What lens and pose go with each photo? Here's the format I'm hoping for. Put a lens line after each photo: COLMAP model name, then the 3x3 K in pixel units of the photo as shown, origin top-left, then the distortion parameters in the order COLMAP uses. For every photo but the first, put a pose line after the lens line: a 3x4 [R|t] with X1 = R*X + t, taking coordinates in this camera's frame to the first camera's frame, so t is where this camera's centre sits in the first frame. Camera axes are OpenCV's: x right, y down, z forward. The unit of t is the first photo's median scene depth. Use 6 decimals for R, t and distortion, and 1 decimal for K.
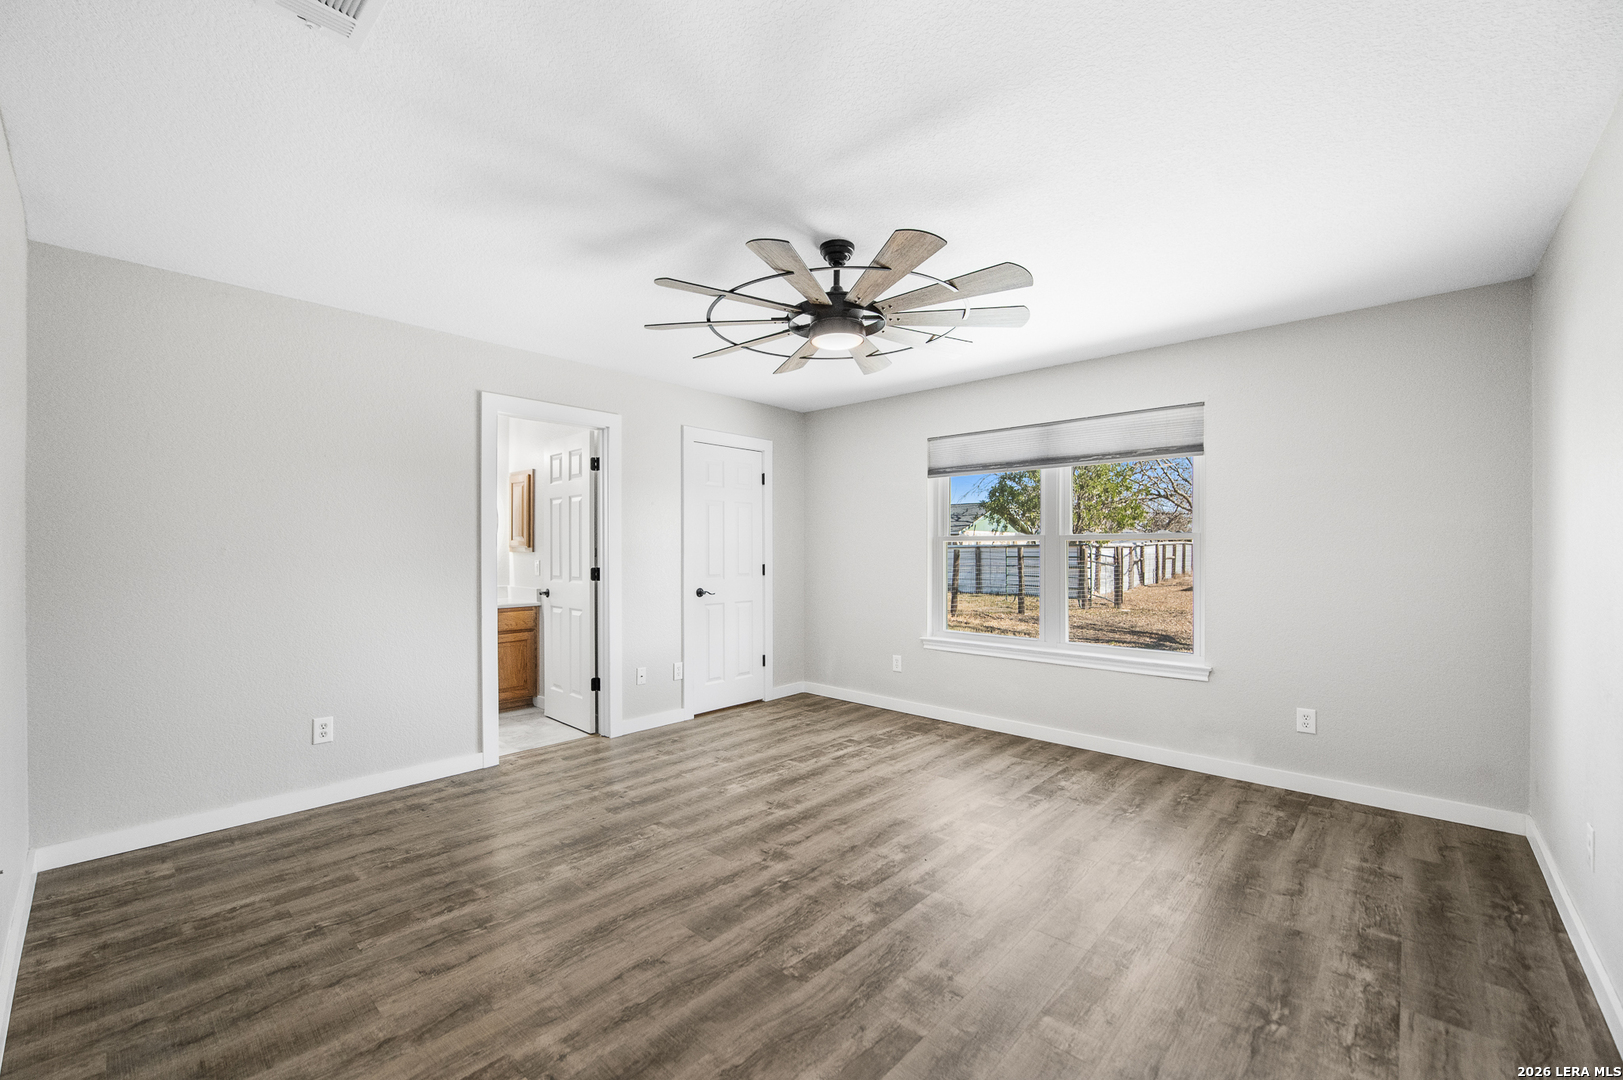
lens RADIAL K [[656.3, 0, 789.0], [0, 656.3, 545.6], [0, 0, 1]] dist [-0.006507, -0.001318]
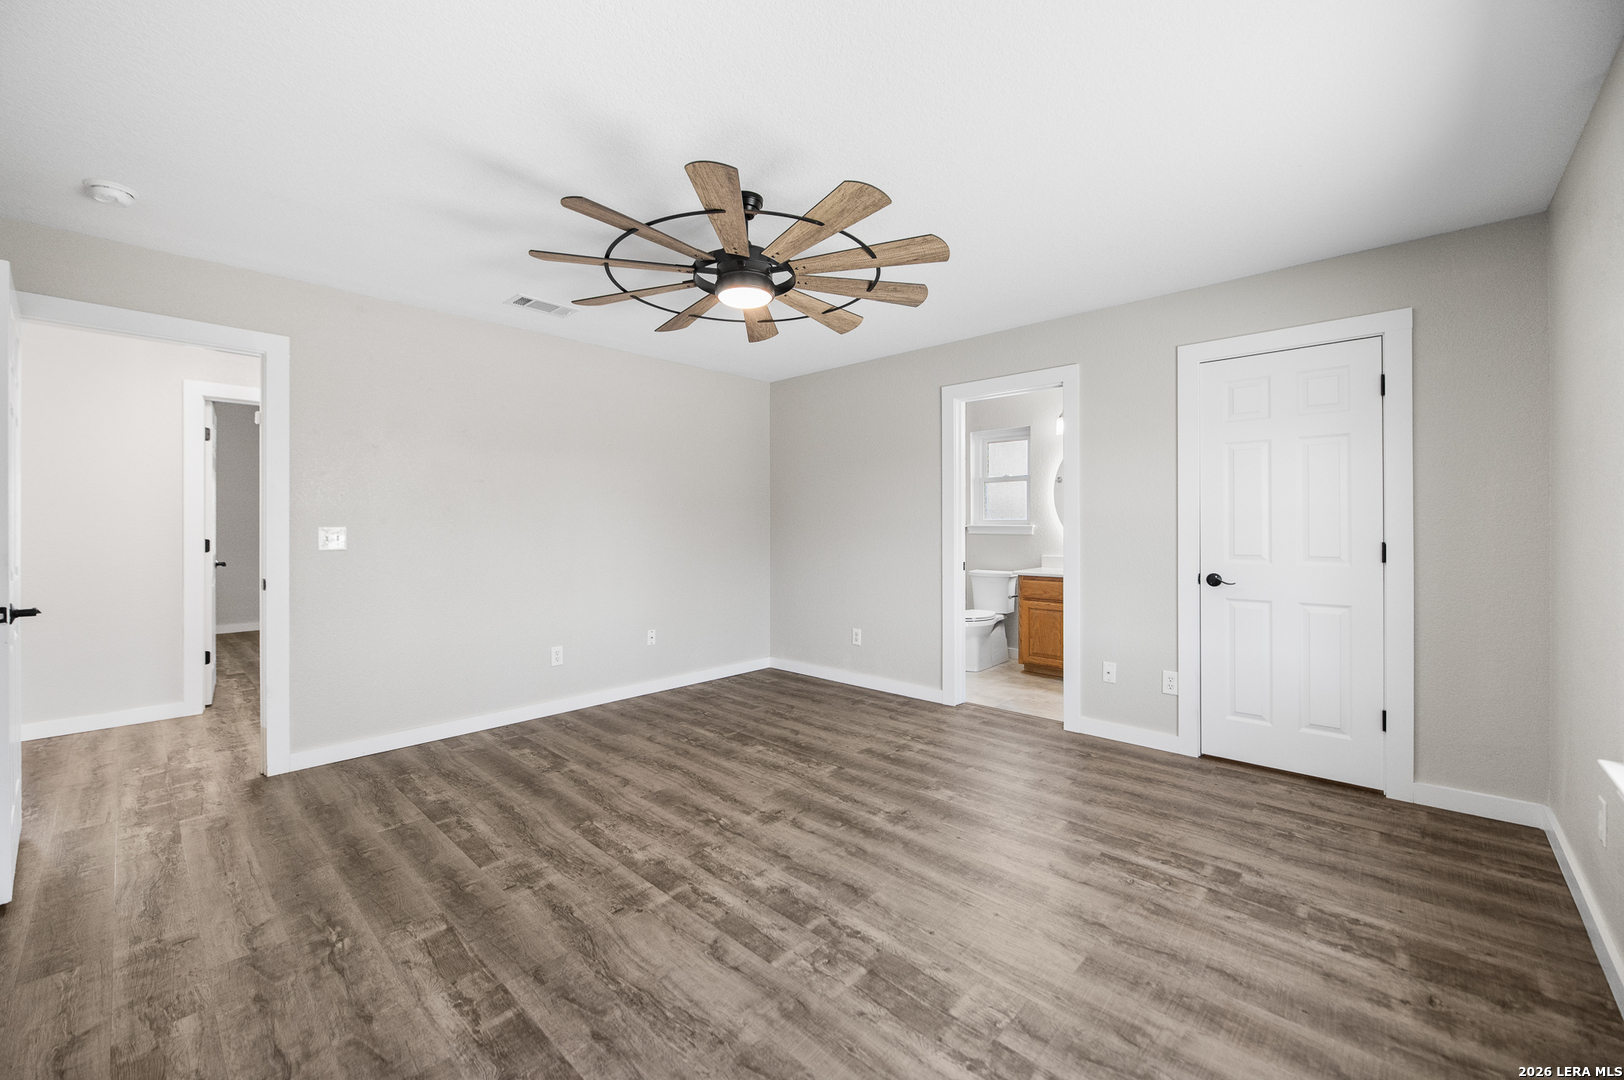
lens RADIAL K [[656.7, 0, 826.3], [0, 656.7, 527.9], [0, 0, 1]] dist [-0.006507, -0.001318]
pose [[0.006317, 0.001886, -0.999978, 0.953435], [0.009460, 0.999953, 0.001945, 0.021116], [0.999935, -0.009472, 0.006299, 1.034216]]
